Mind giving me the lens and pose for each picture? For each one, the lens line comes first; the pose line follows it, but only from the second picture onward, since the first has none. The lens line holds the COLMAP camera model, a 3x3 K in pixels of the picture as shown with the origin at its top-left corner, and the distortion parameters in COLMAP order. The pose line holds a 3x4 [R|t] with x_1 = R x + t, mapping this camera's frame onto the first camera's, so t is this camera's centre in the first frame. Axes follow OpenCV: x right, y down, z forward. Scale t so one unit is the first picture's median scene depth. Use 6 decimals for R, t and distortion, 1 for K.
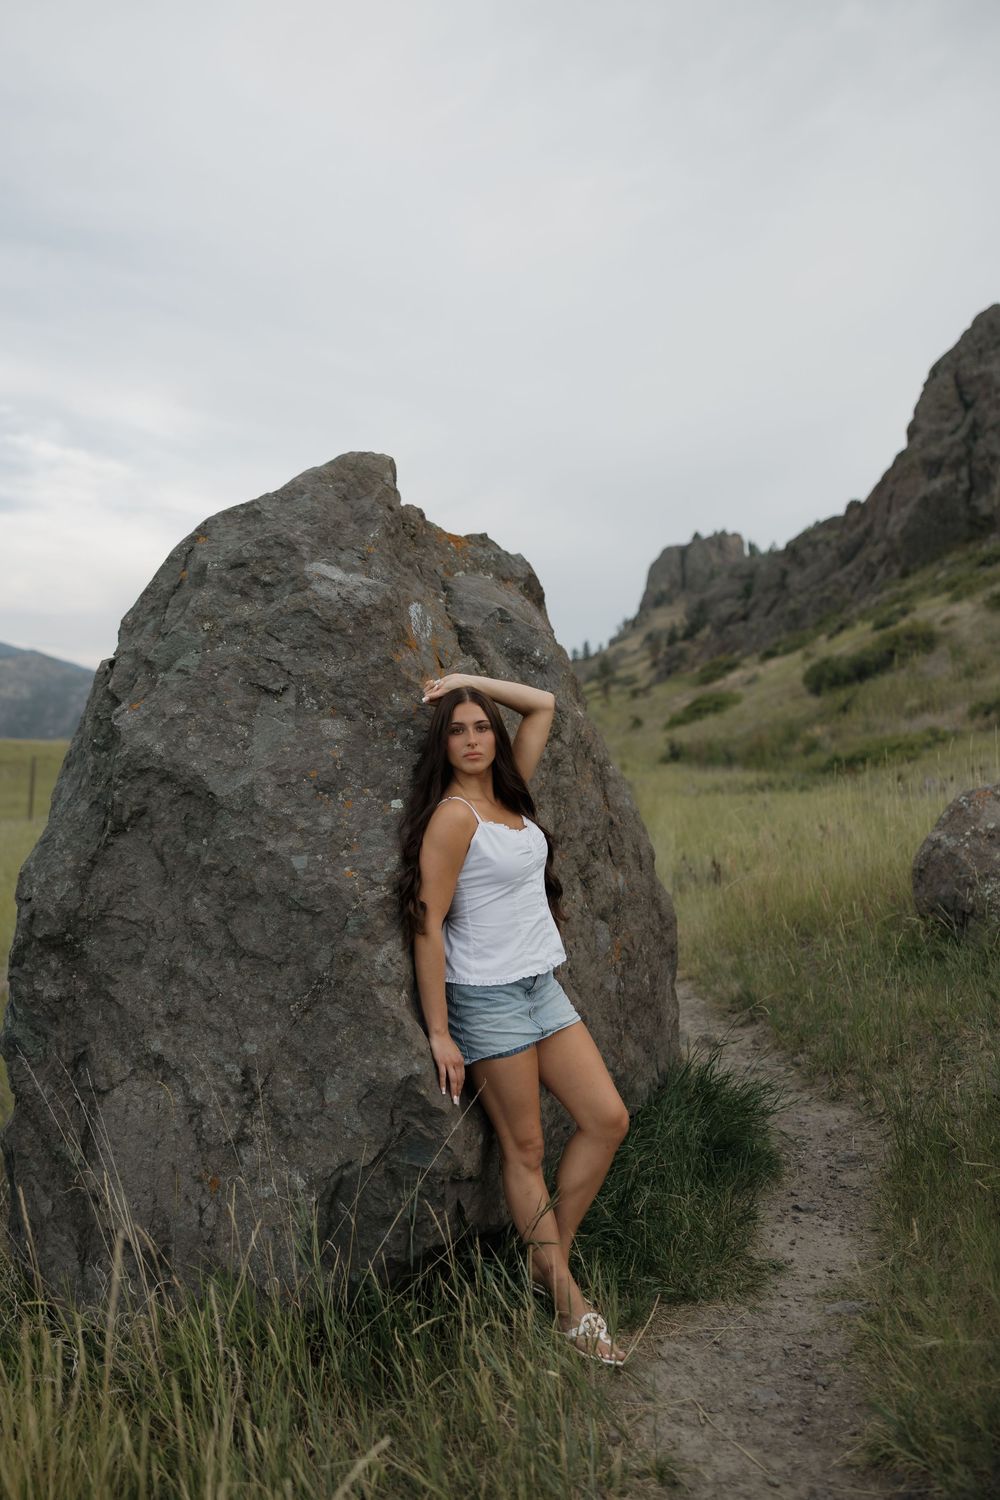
lens RADIAL K [[1226.1, 0, 500.0], [0, 1226.1, 750.0], [0, 0, 1]] dist [0.007379, 0.002227]
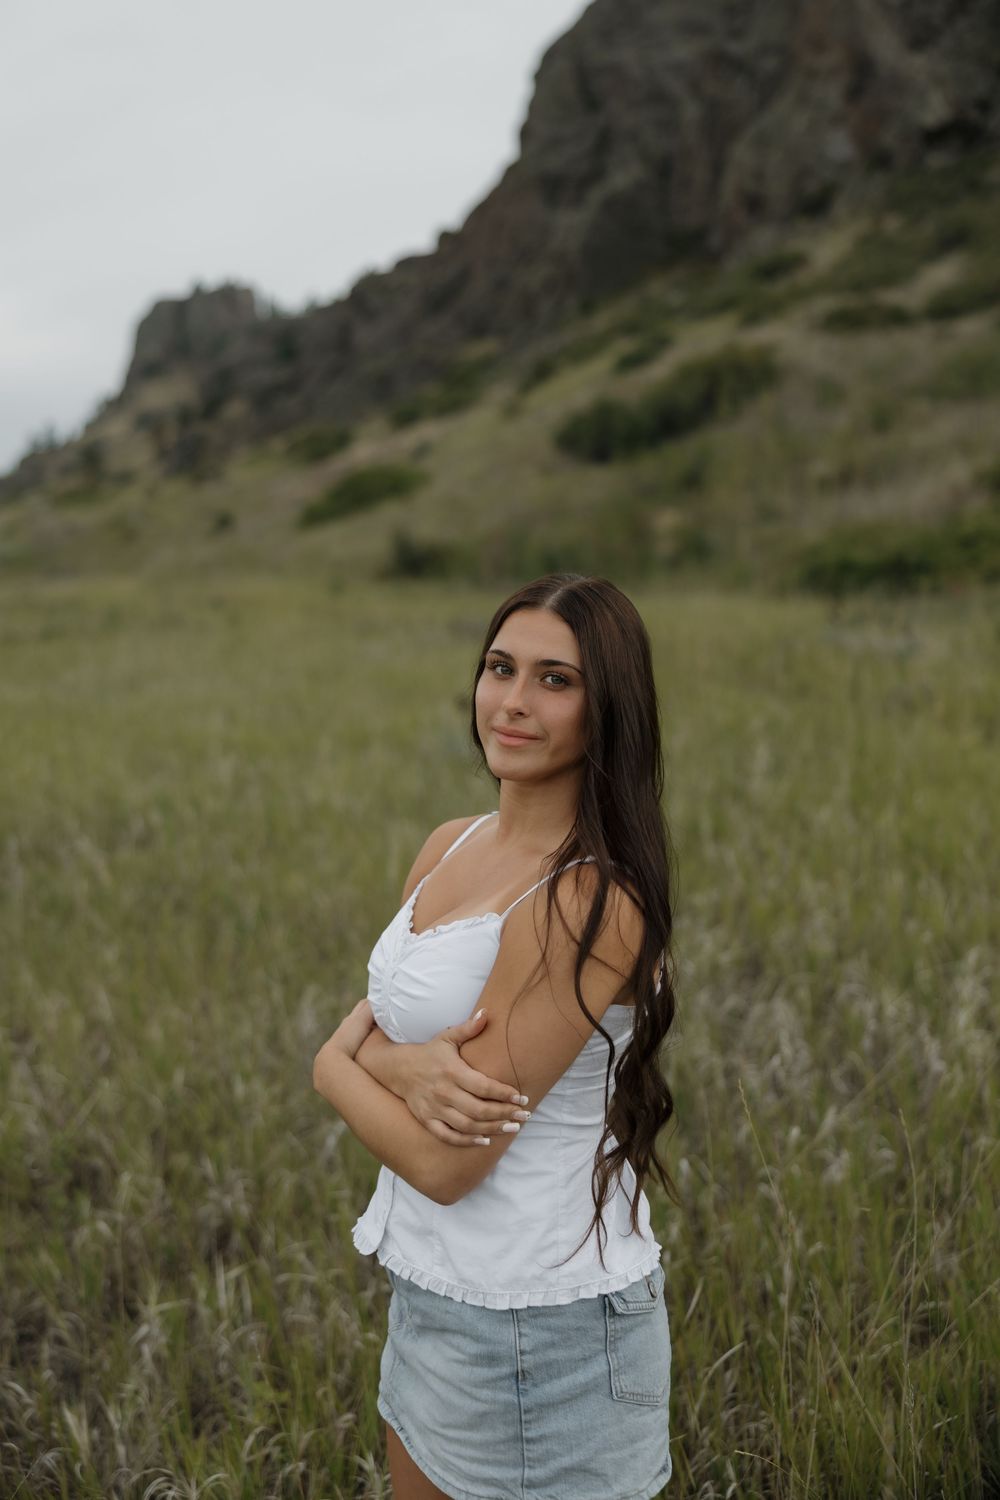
lens RADIAL K [[1526.2, 0, 500.0], [0, 1526.2, 750.0], [0, 0, 1]] dist [-0.004618, -0.013875]
pose [[0.935385, -0.045899, 0.350639, -0.012877], [0.005834, 0.993409, 0.114475, 0.001906], [-0.353582, -0.105033, 0.929488, 0.108576]]
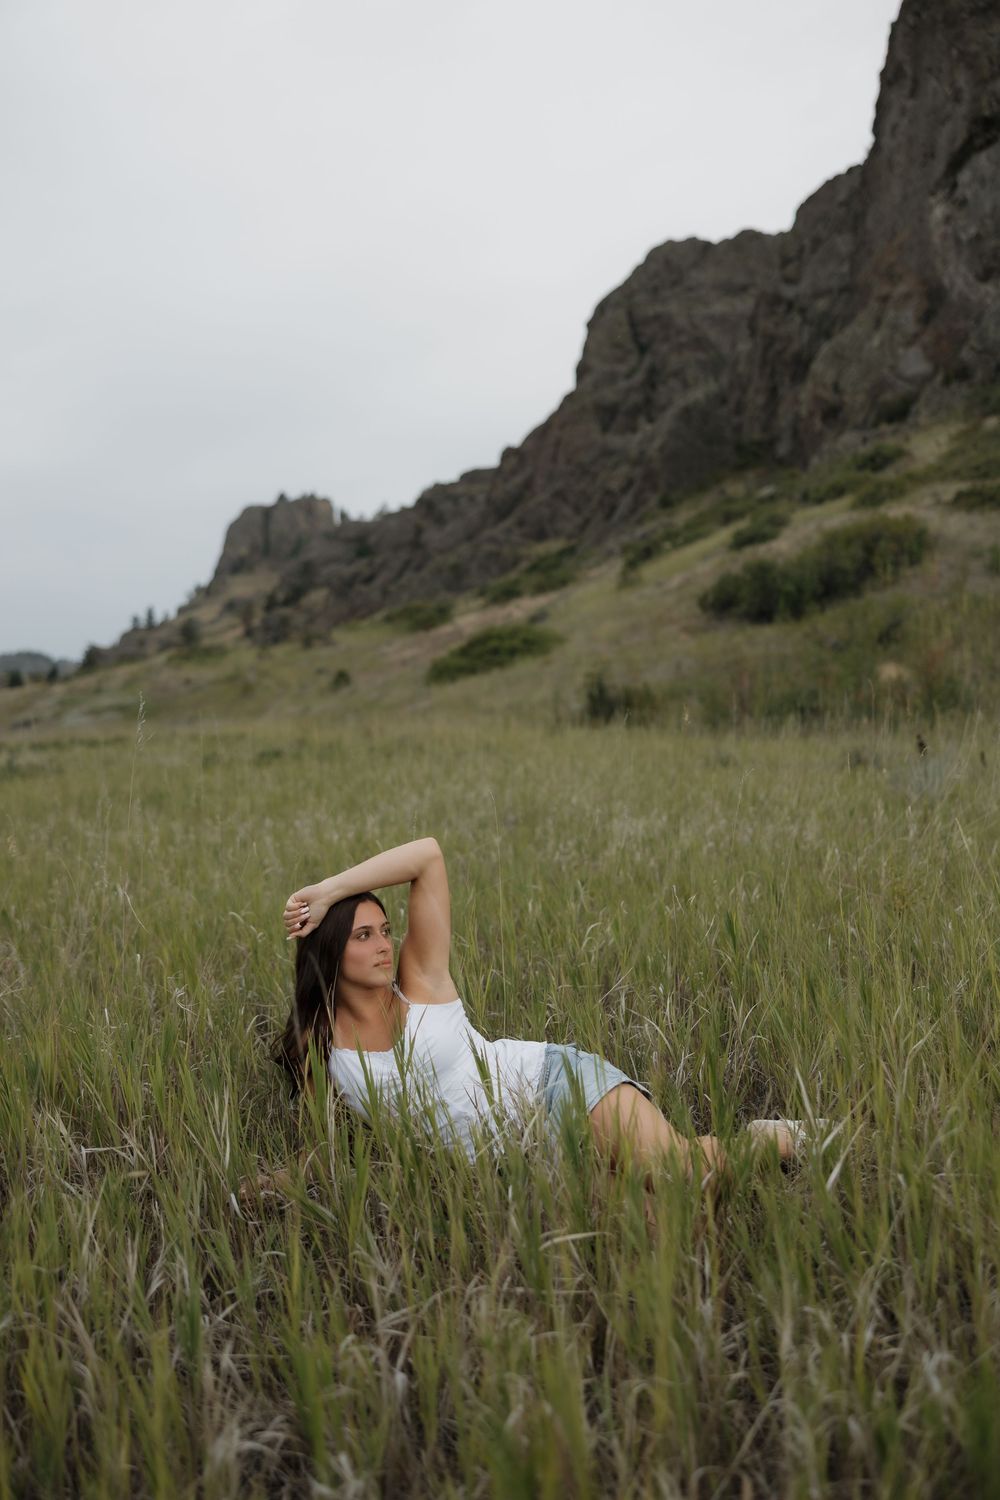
lens RADIAL K [[1308.8, 0, 500.0], [0, 1308.8, 750.0], [0, 0, 1]] dist [-0.004545, 0.012894]
pose [[0.939510, 0.030675, 0.341146, -0.017502], [-0.032322, 0.999477, -0.000855, 0.005513], [-0.340994, -0.010223, 0.940010, 0.152301]]
